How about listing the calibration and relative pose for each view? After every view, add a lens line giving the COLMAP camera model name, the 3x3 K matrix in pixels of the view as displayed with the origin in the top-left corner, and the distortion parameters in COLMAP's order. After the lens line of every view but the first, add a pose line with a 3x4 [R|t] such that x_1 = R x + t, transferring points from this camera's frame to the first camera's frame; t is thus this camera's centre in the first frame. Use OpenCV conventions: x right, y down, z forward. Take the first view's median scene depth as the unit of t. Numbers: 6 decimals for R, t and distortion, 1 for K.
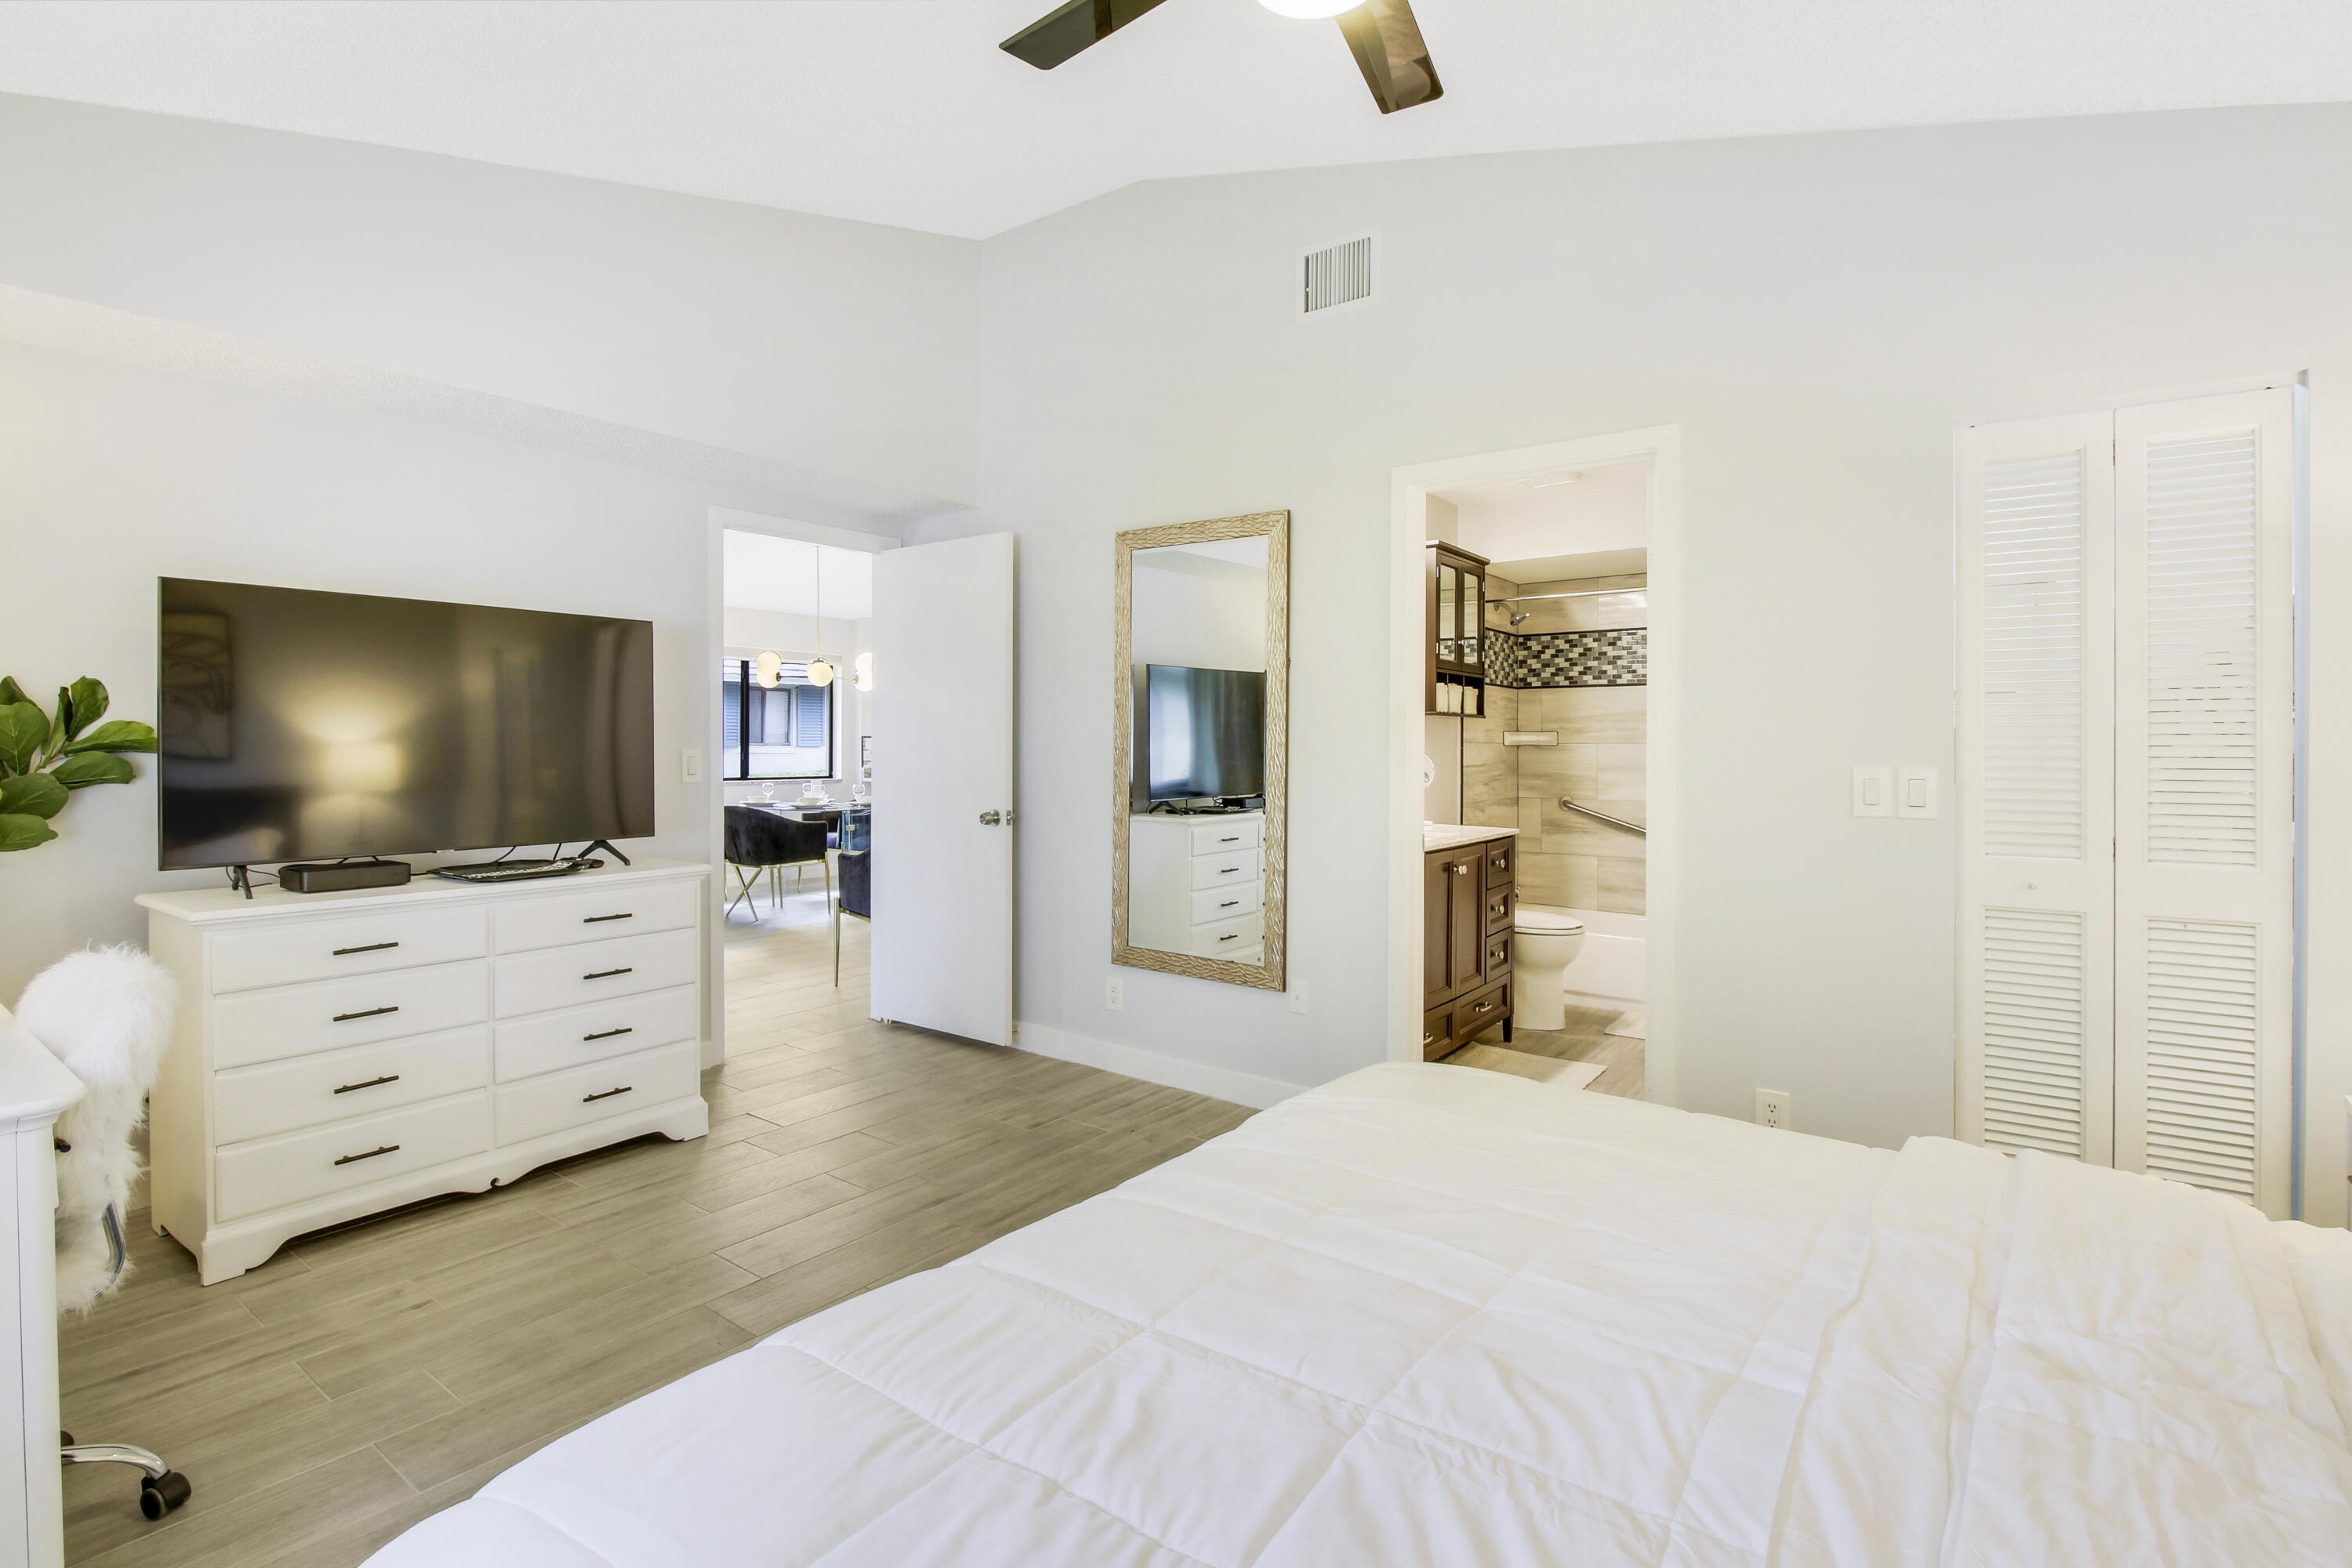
lens RADIAL K [[1129.3, 0, 1158.2], [0, 1129.3, 761.8], [0, 0, 1]] dist [-0.003455, -0.000327]
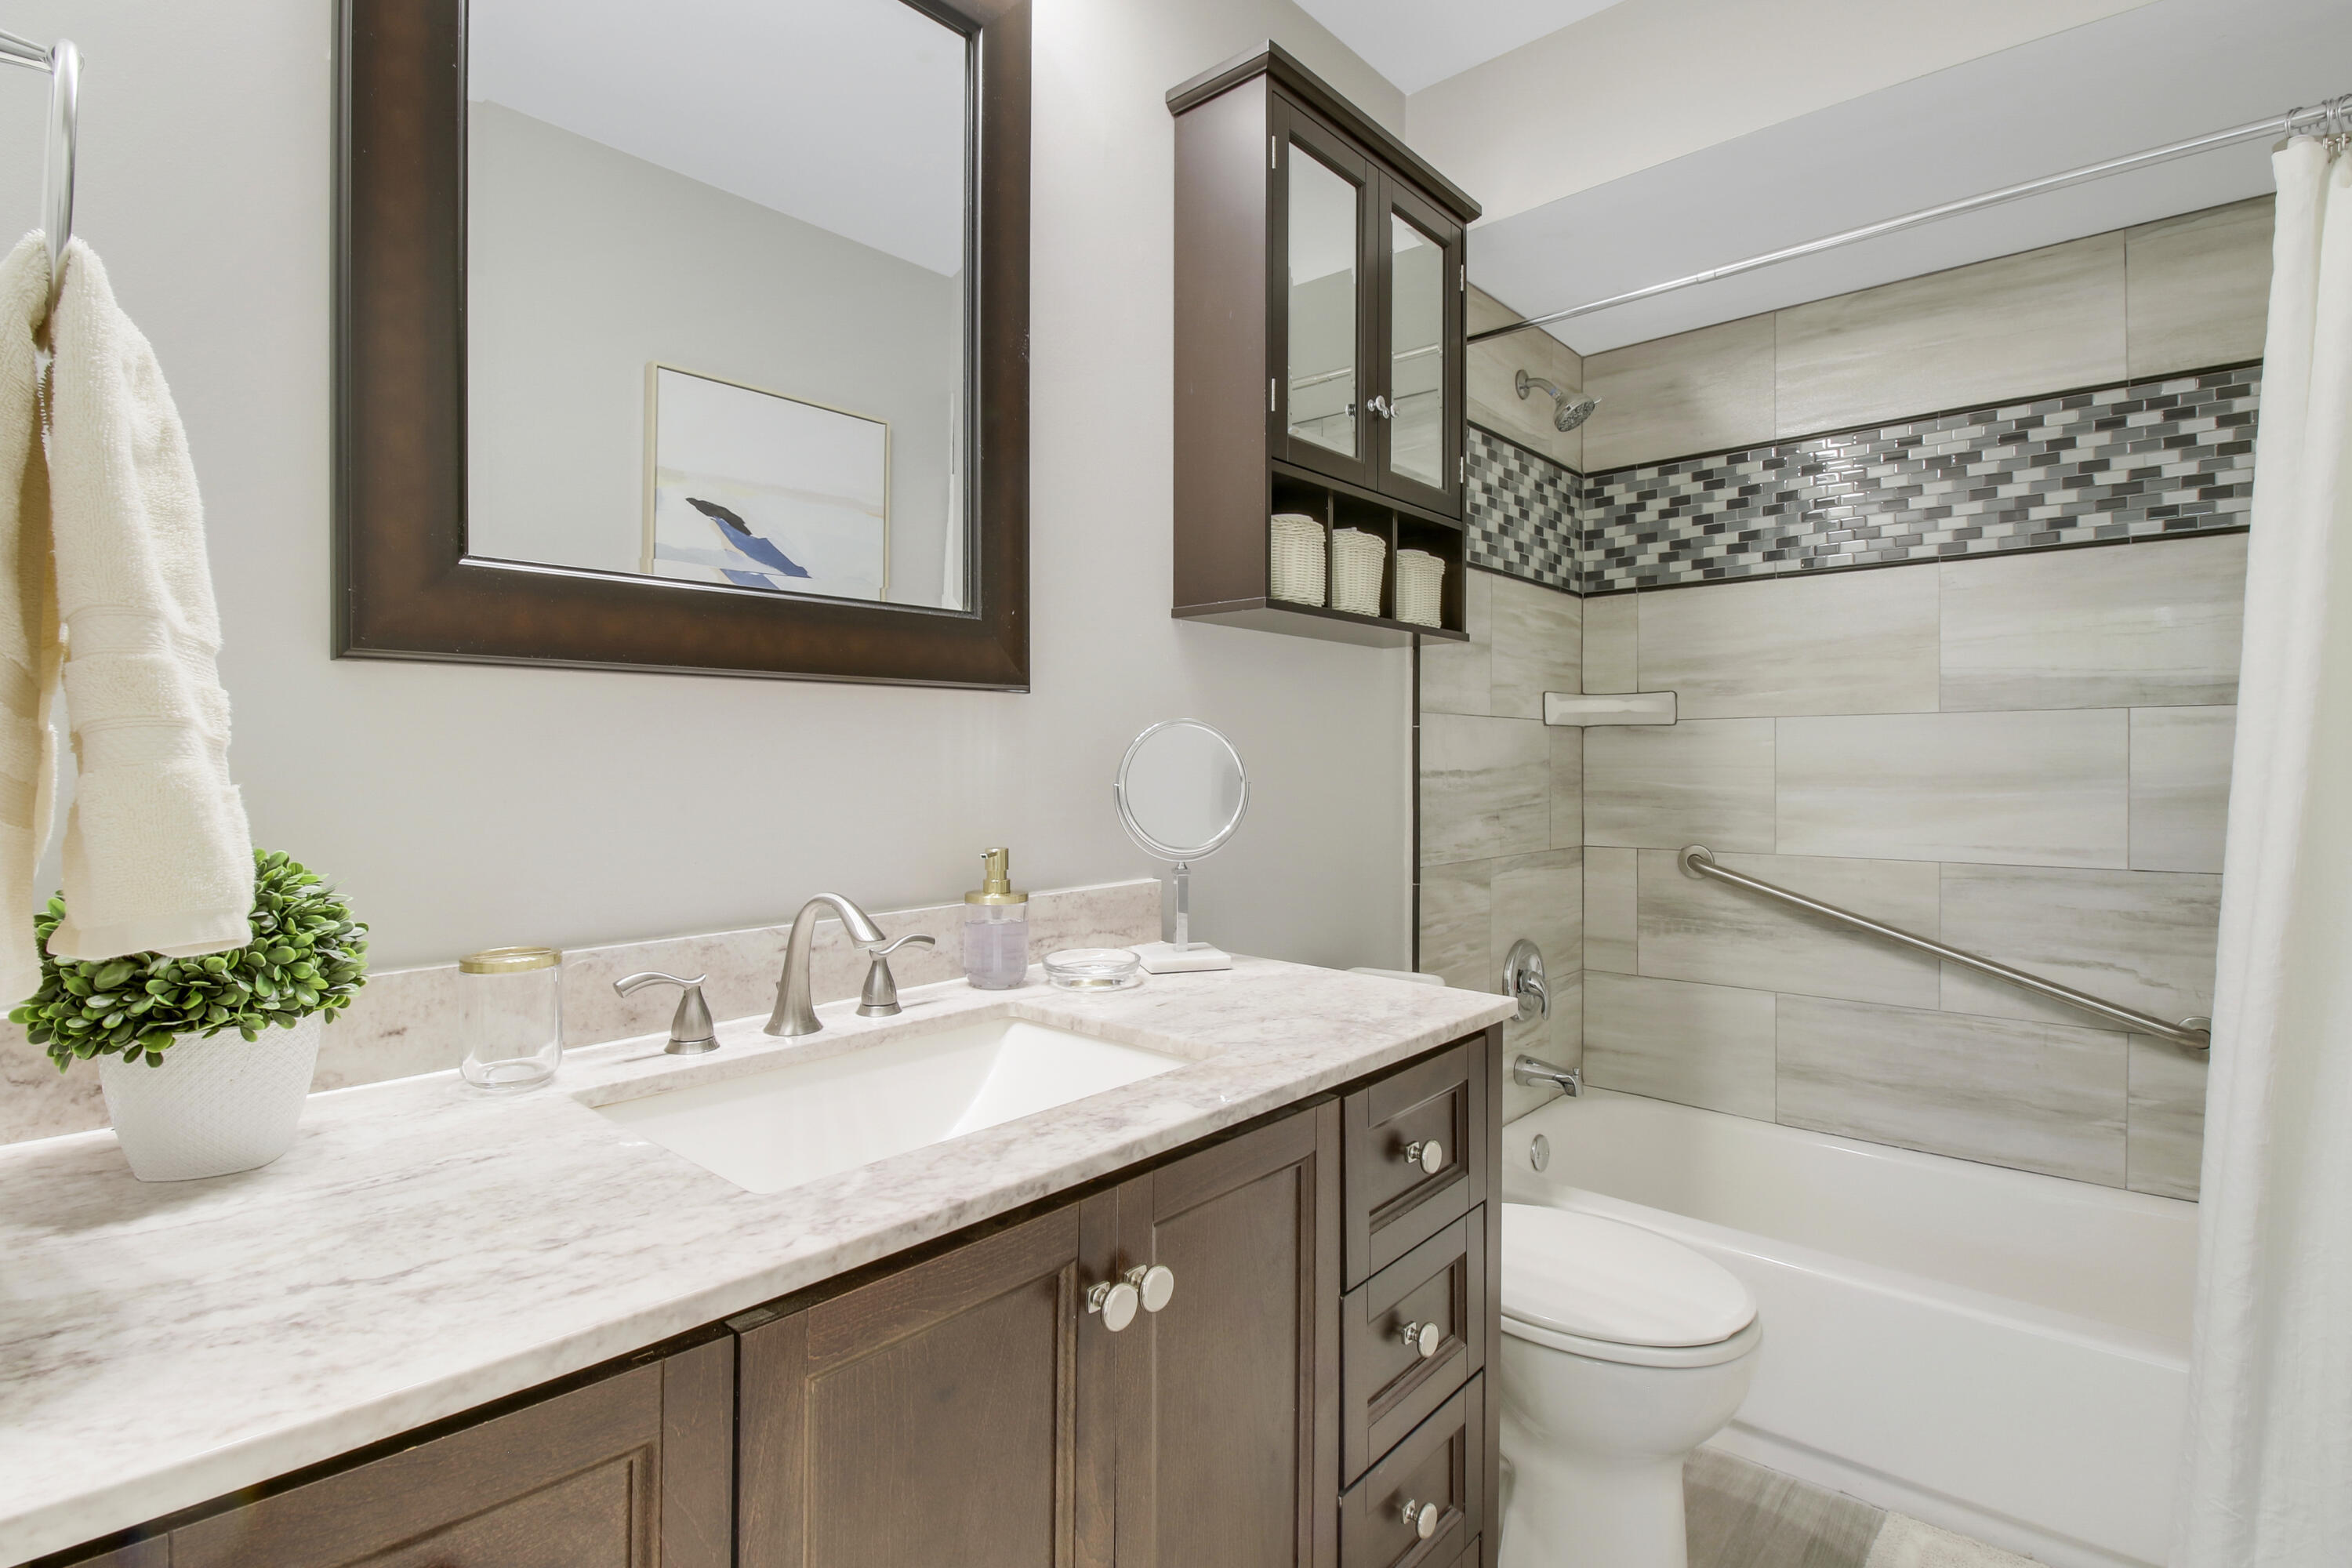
lens RADIAL K [[1129.3, 0, 1192.9], [0, 1129.3, 773.9], [0, 0, 1]] dist [-0.003455, -0.000327]
pose [[0.997258, -0.003293, -0.073933, 0.205234], [0.003411, 0.999993, 0.001469, 0.002843], [0.073928, -0.001717, 0.997262, 0.566694]]
